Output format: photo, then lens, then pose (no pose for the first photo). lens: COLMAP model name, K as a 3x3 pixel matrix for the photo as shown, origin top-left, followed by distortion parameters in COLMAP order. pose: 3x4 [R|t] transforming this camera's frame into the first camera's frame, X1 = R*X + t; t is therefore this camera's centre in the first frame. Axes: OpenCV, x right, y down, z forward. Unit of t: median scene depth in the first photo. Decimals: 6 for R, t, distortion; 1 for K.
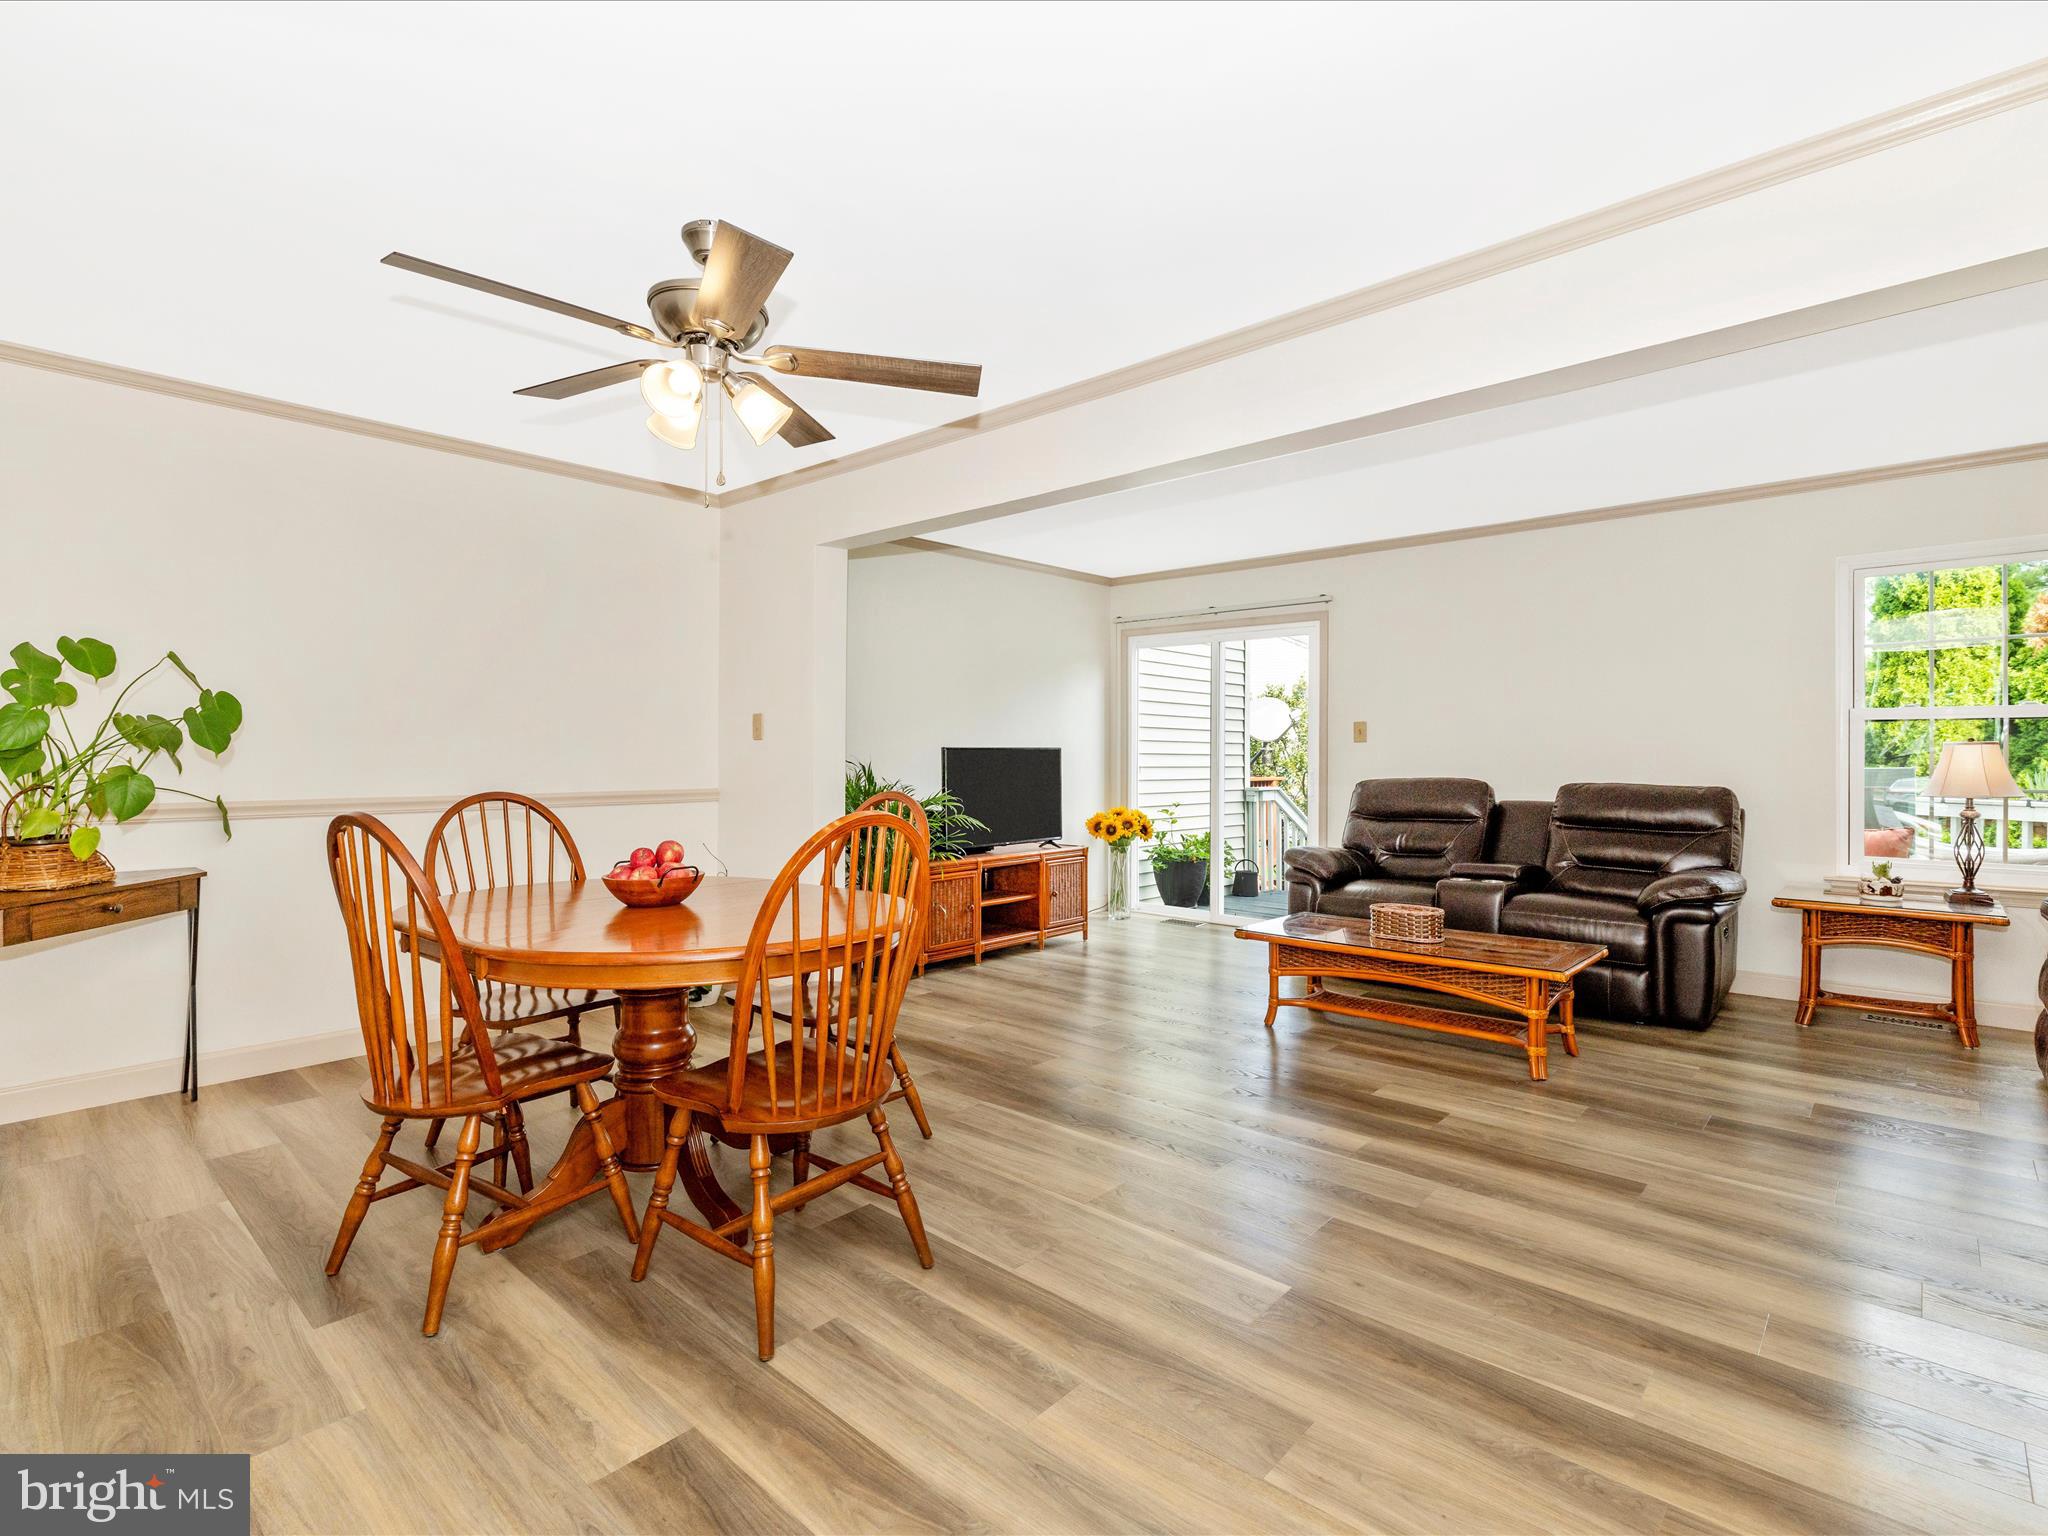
lens RADIAL K [[987.7, 0, 1017.2], [0, 987.7, 755.0], [0, 0, 1]] dist [-0.002789, -0.000119]
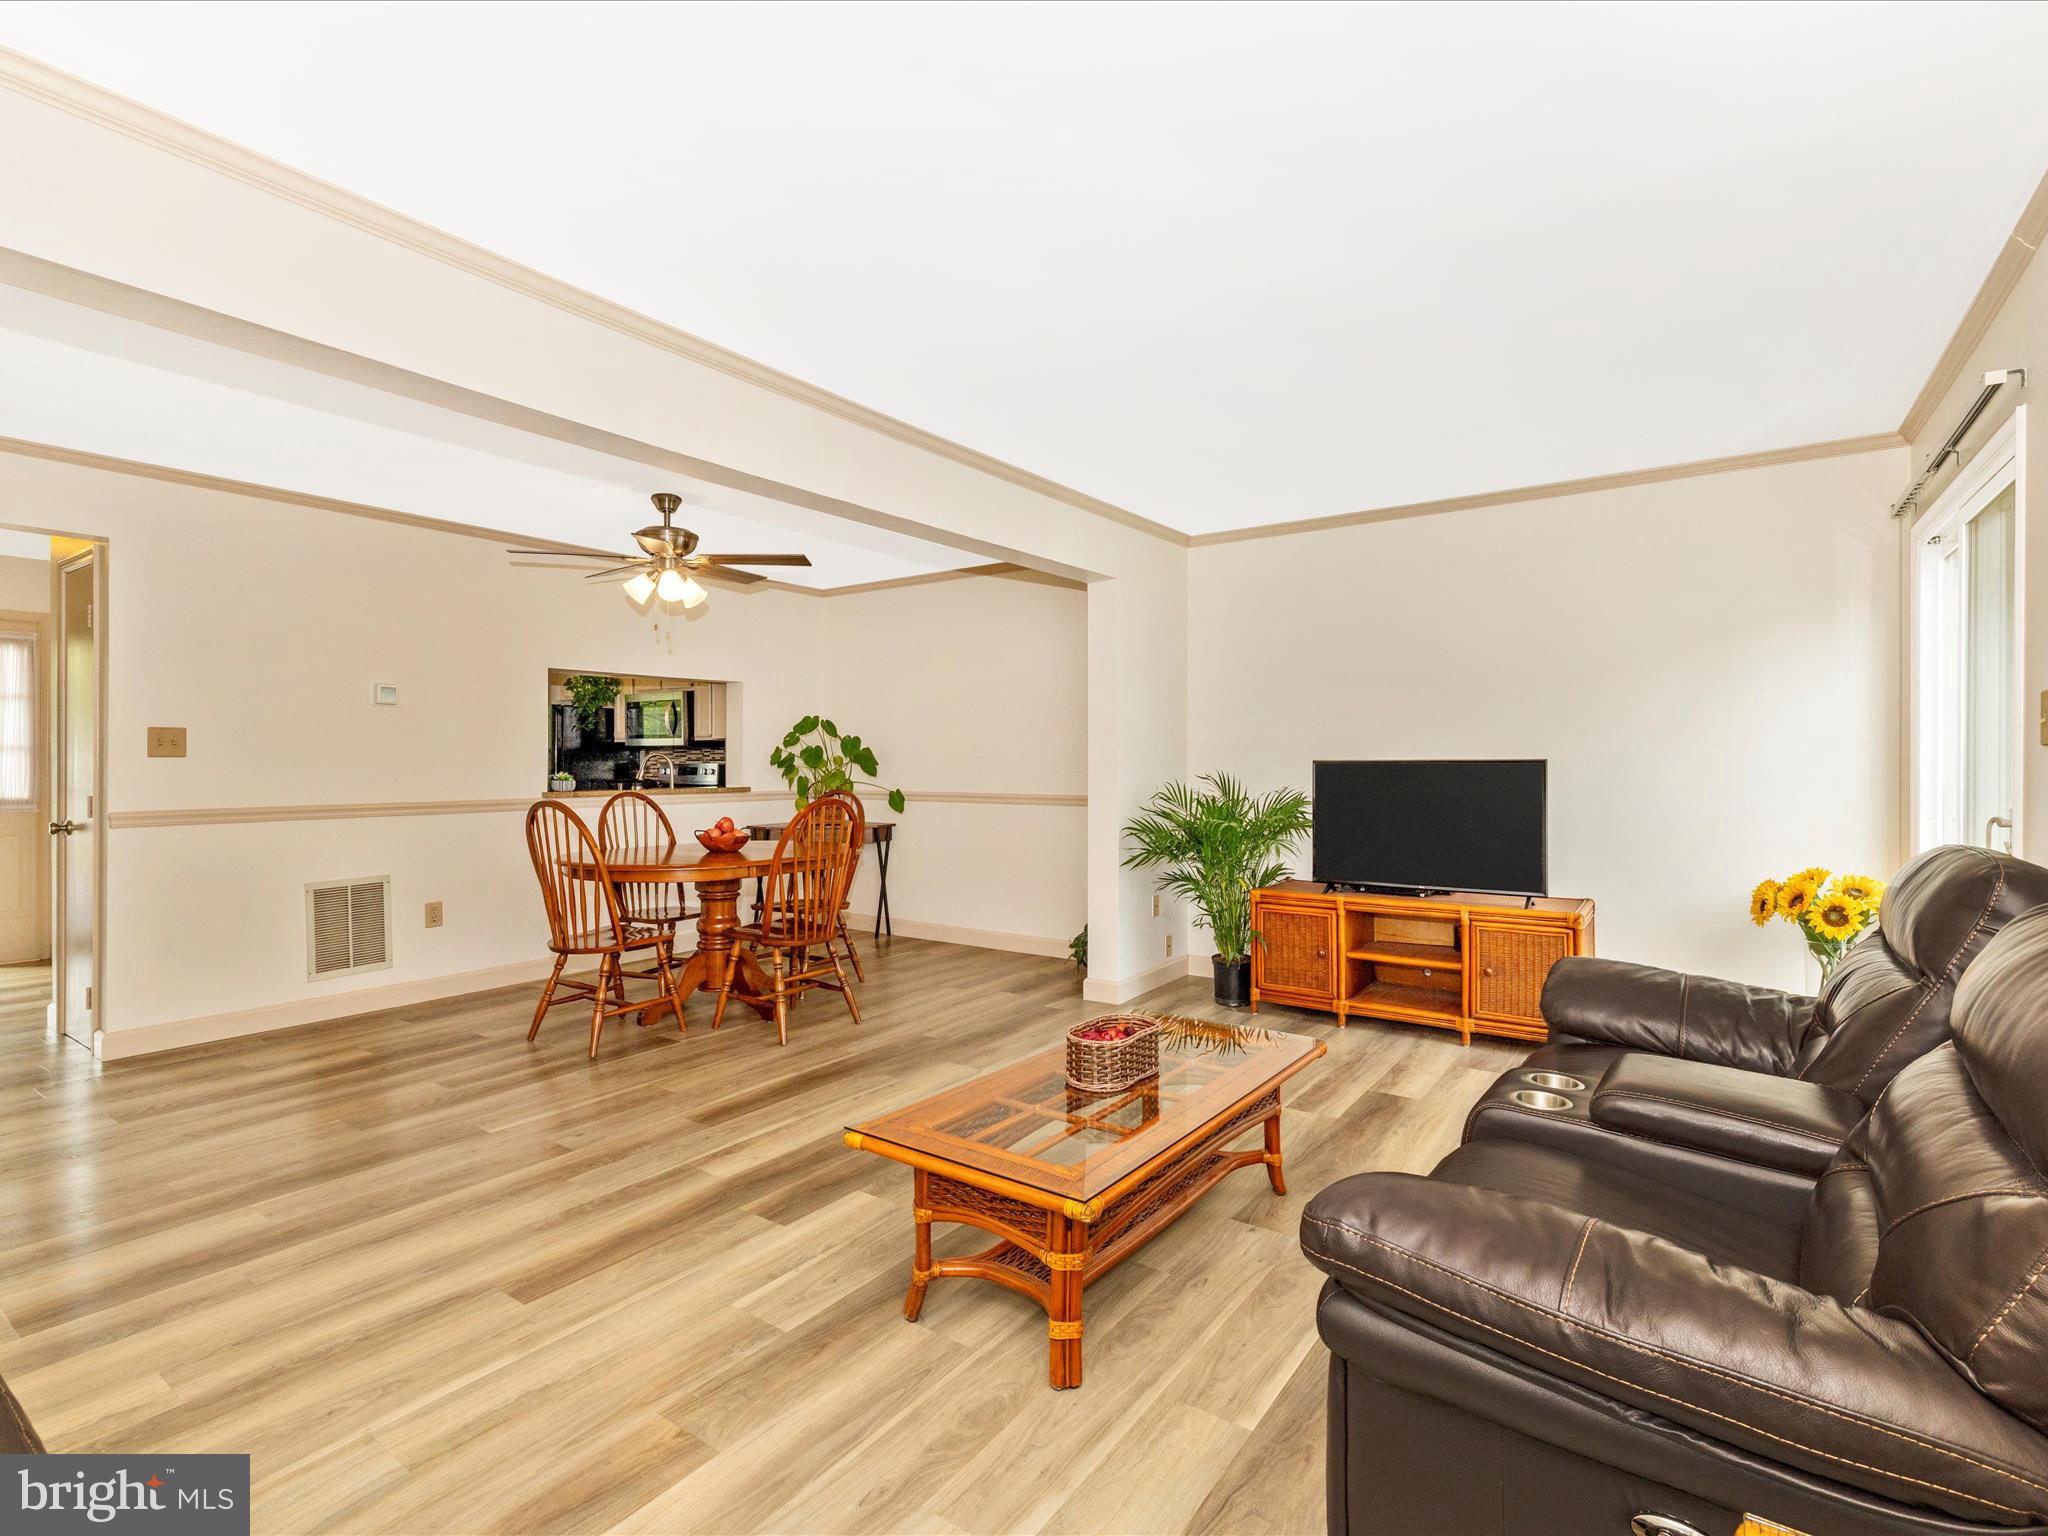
lens RADIAL K [[981.3, 0, 981.9], [0, 981.3, 763.5], [0, 0, 1]] dist [0.024423, -0.000003]
pose [[0.098284, 0.006500, -0.995137, 1.421975], [0.007746, 0.999943, 0.007297, -0.020115], [0.995128, -0.008425, 0.098228, 1.233936]]
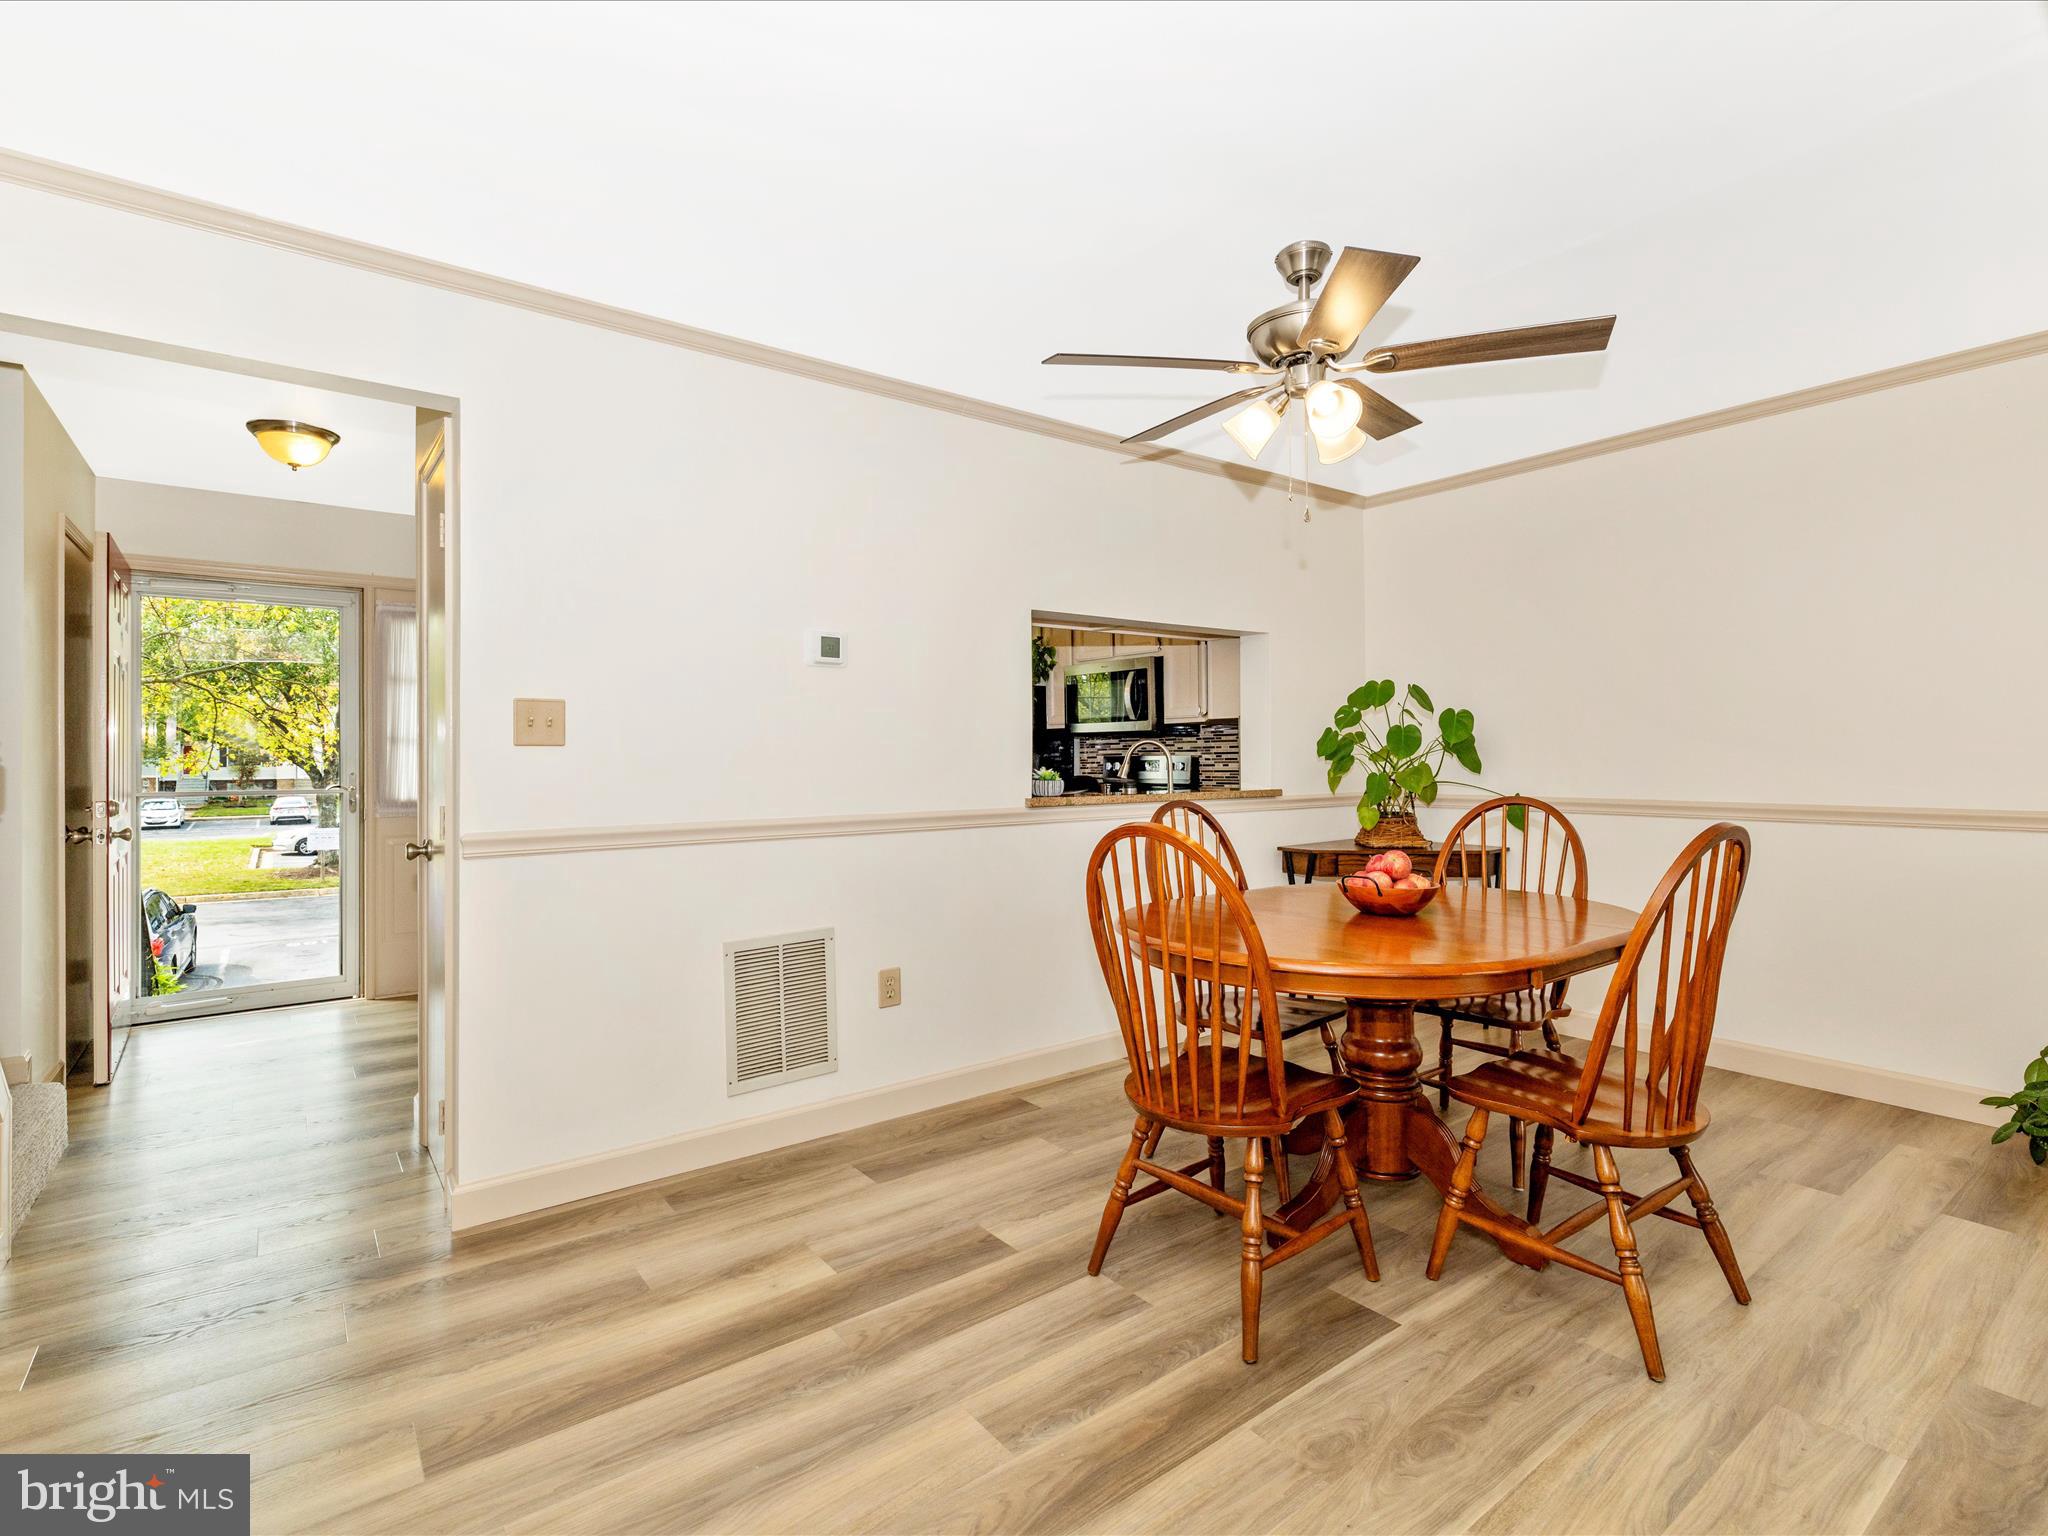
lens RADIAL K [[987.7, 0, 1017.2], [0, 987.7, 755.0], [0, 0, 1]] dist [-0.002789, -0.000119]
pose [[-0.189451, 0.004067, -0.981882, 0.639387], [0.014504, 0.999894, 0.001343, -0.013292], [0.981783, -0.013987, -0.189490, 0.782779]]
